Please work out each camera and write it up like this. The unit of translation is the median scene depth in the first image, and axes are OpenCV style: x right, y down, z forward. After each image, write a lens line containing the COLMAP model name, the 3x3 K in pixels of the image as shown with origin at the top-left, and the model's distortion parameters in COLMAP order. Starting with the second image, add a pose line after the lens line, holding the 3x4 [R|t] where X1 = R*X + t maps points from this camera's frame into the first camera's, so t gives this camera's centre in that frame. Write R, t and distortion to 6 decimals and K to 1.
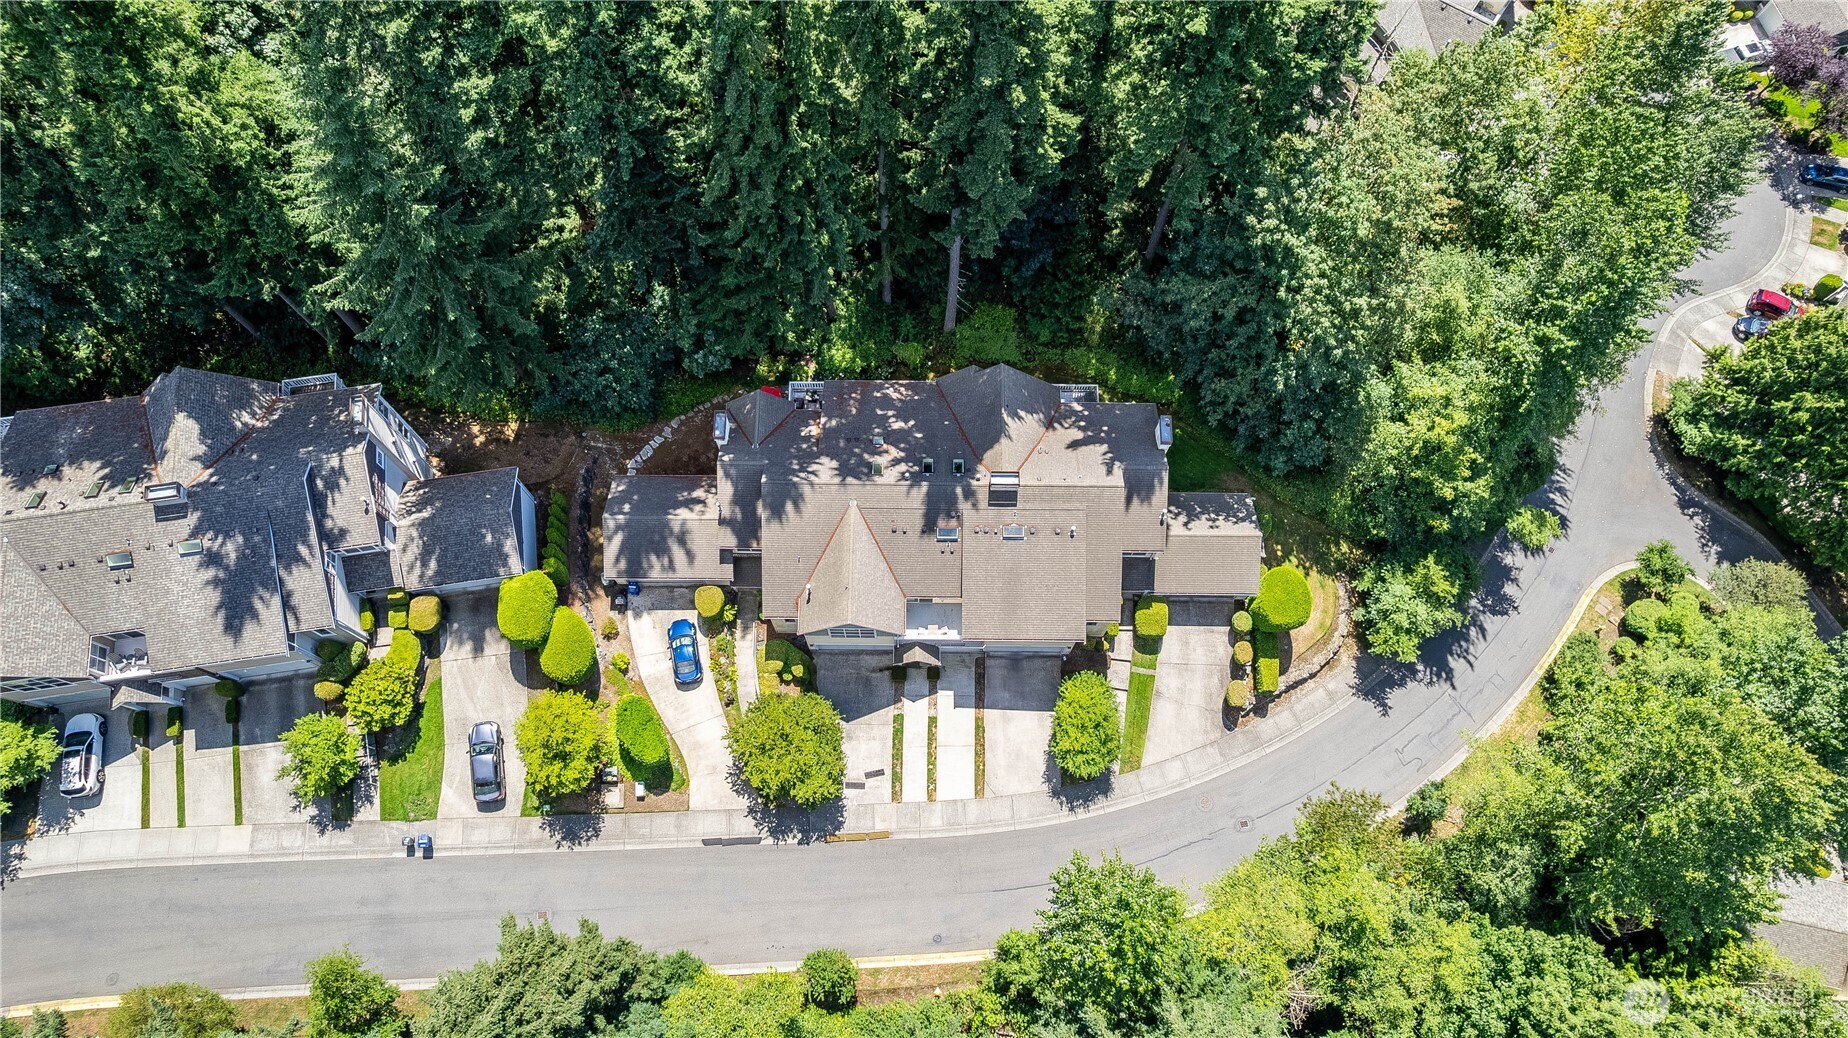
lens RADIAL K [[1206.9, 0, 924.0], [0, 1206.9, 519.0], [0, 0, 1]] dist [-0.087839, 0.082162]
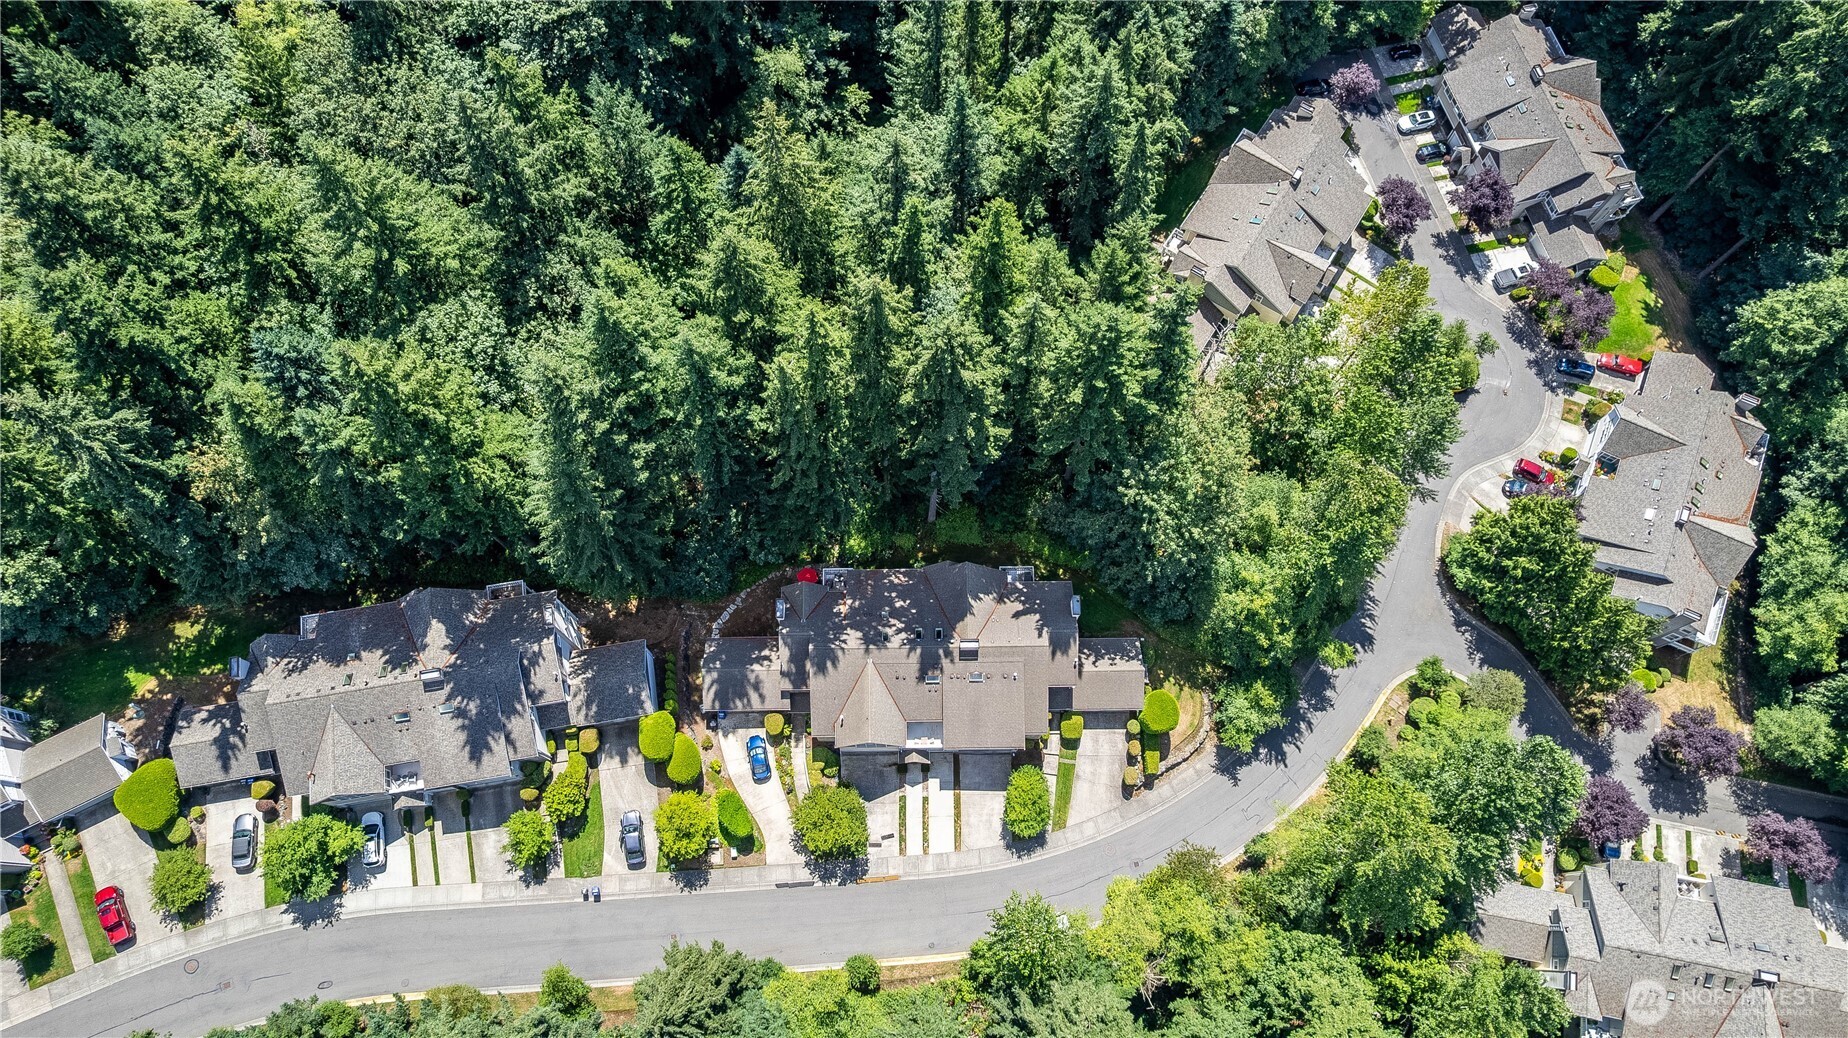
lens RADIAL K [[1206.9, 0, 924.0], [0, 1206.9, 519.0], [0, 0, 1]] dist [-0.087839, 0.082162]
pose [[0.999754, -0.020642, 0.008106, 0.000389], [0.020630, 0.999786, 0.001574, -0.188815], [-0.008137, -0.001406, 0.999966, -0.505561]]
